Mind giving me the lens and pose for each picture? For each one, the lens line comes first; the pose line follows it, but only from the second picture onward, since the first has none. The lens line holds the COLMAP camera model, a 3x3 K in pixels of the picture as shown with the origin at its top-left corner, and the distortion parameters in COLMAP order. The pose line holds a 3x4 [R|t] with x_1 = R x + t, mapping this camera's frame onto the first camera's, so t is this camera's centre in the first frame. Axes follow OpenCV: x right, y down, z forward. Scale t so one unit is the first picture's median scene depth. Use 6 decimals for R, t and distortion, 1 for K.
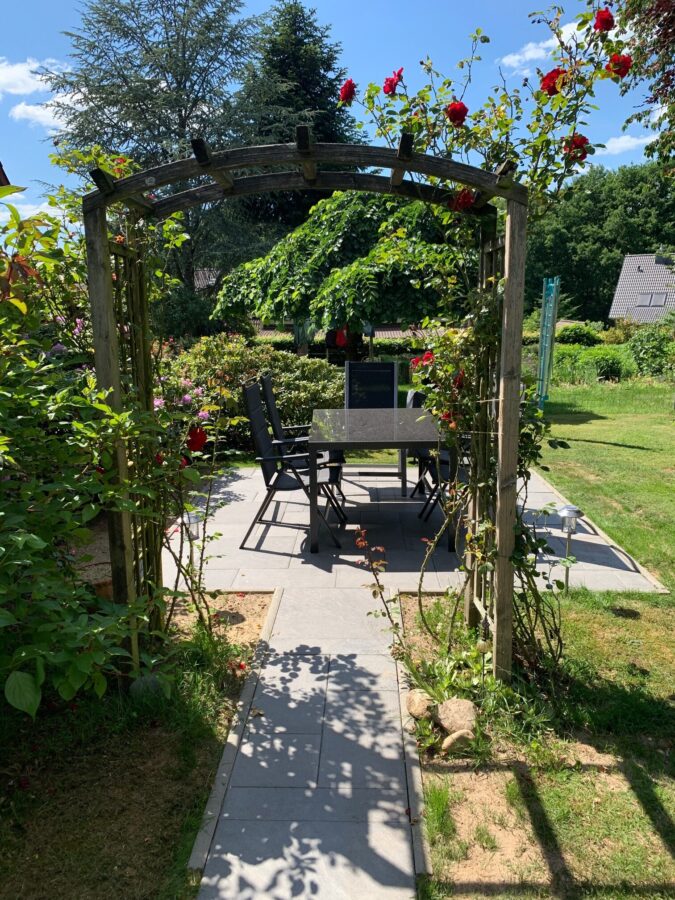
lens RADIAL K [[688.9, 0, 335.6], [0, 688.9, 445.3], [0, 0, 1]] dist [0.025628, -0.005107]
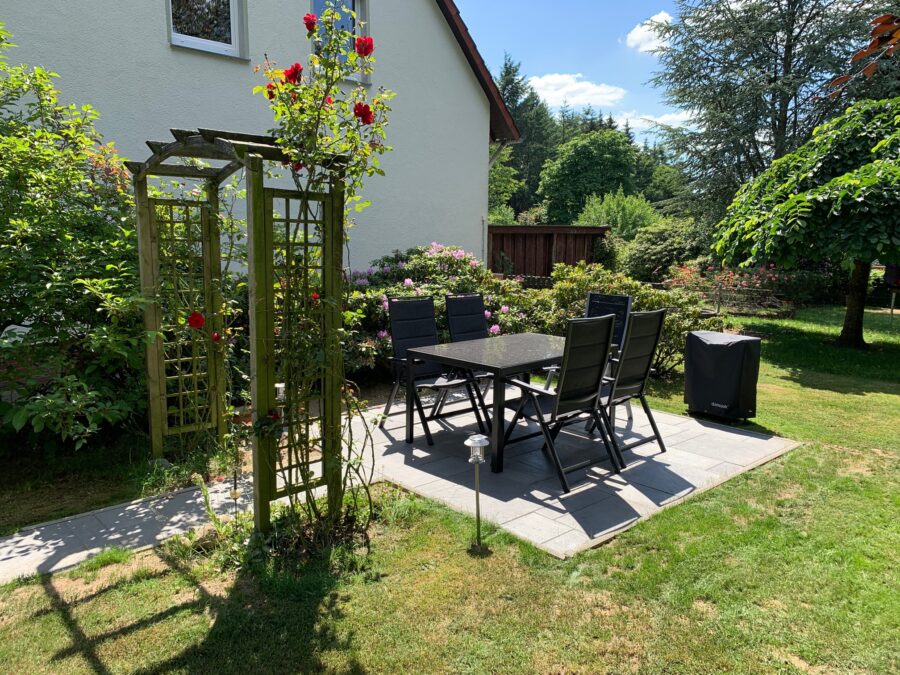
lens RADIAL K [[688.9, 0, 447.6], [0, 688.9, 336.0], [0, 0, 1]] dist [0.025628, -0.005107]
pose [[0.706275, 0.132844, -0.695362, 1.478386], [-0.162988, 0.986362, 0.022892, -0.117913], [0.688920, 0.097168, 0.718295, 0.297205]]
